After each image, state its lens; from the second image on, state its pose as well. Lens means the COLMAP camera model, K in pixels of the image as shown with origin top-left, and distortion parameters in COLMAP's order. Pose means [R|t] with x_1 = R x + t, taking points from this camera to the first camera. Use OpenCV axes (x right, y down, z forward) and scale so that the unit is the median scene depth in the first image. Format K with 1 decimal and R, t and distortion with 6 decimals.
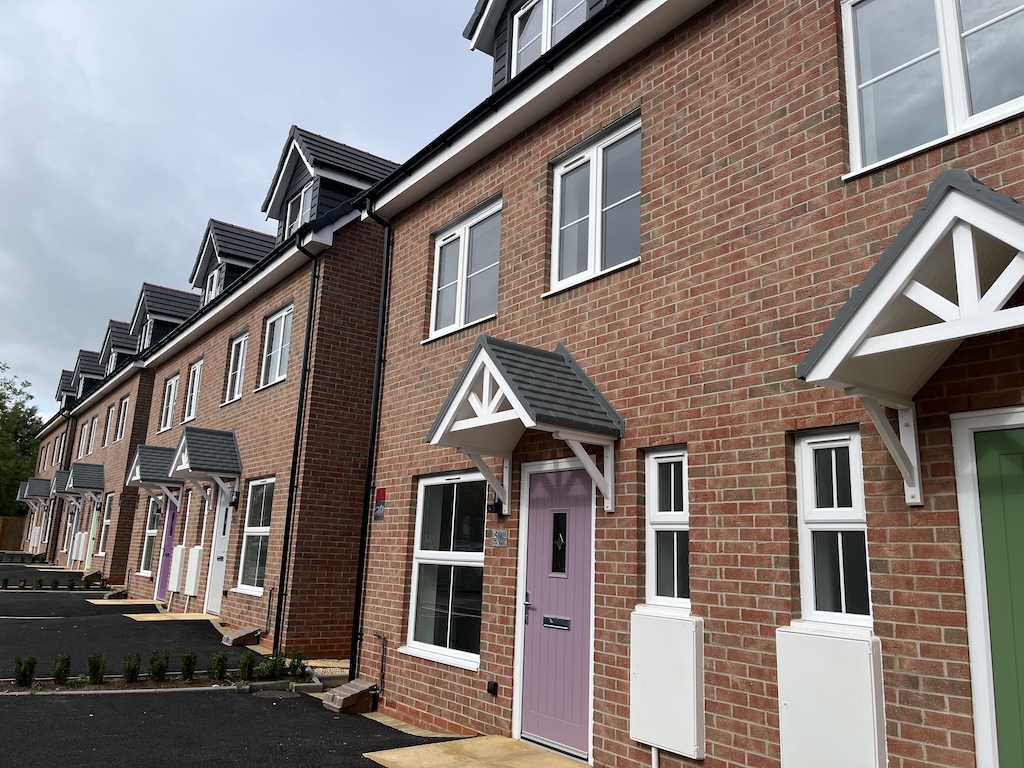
lens RADIAL K [[785.3, 0, 507.5], [0, 785.3, 374.1], [0, 0, 1]] dist [0.059991, -0.054867]
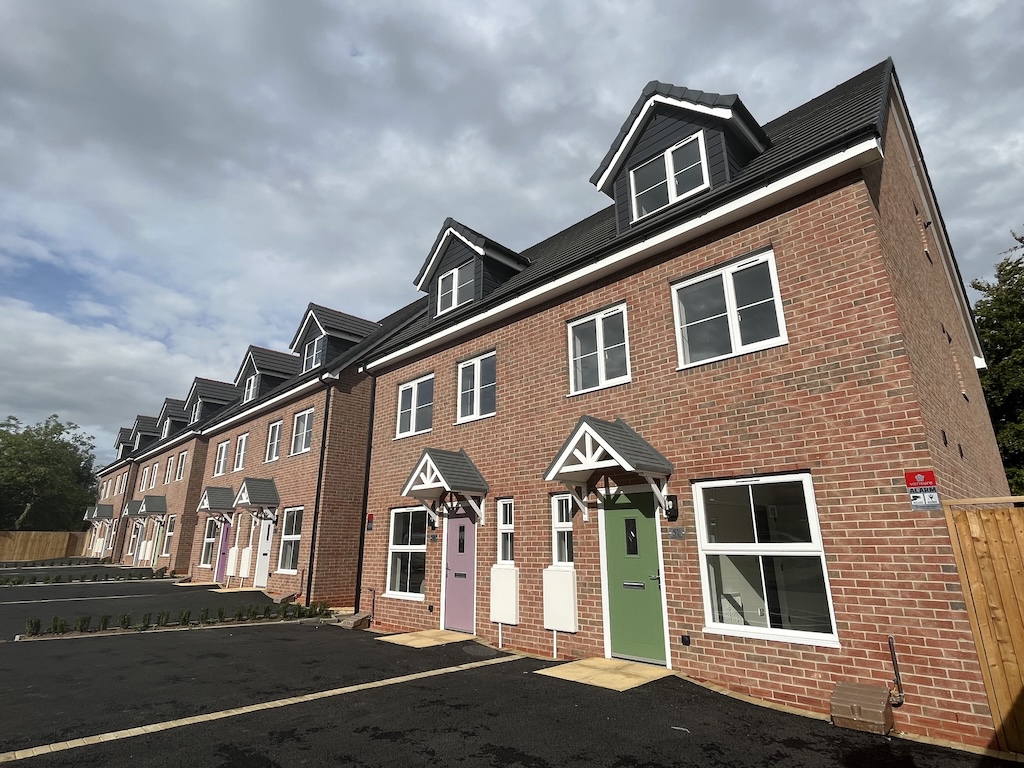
lens RADIAL K [[541.6, 0, 512.0], [0, 541.6, 384.0], [0, 0, 1]] dist [0.002701, -0.000089]
pose [[0.988500, -0.000115, 0.151220, -0.019100], [0.008974, 0.998282, -0.057902, -0.106867], [-0.150954, 0.058593, 0.986803, -0.444709]]
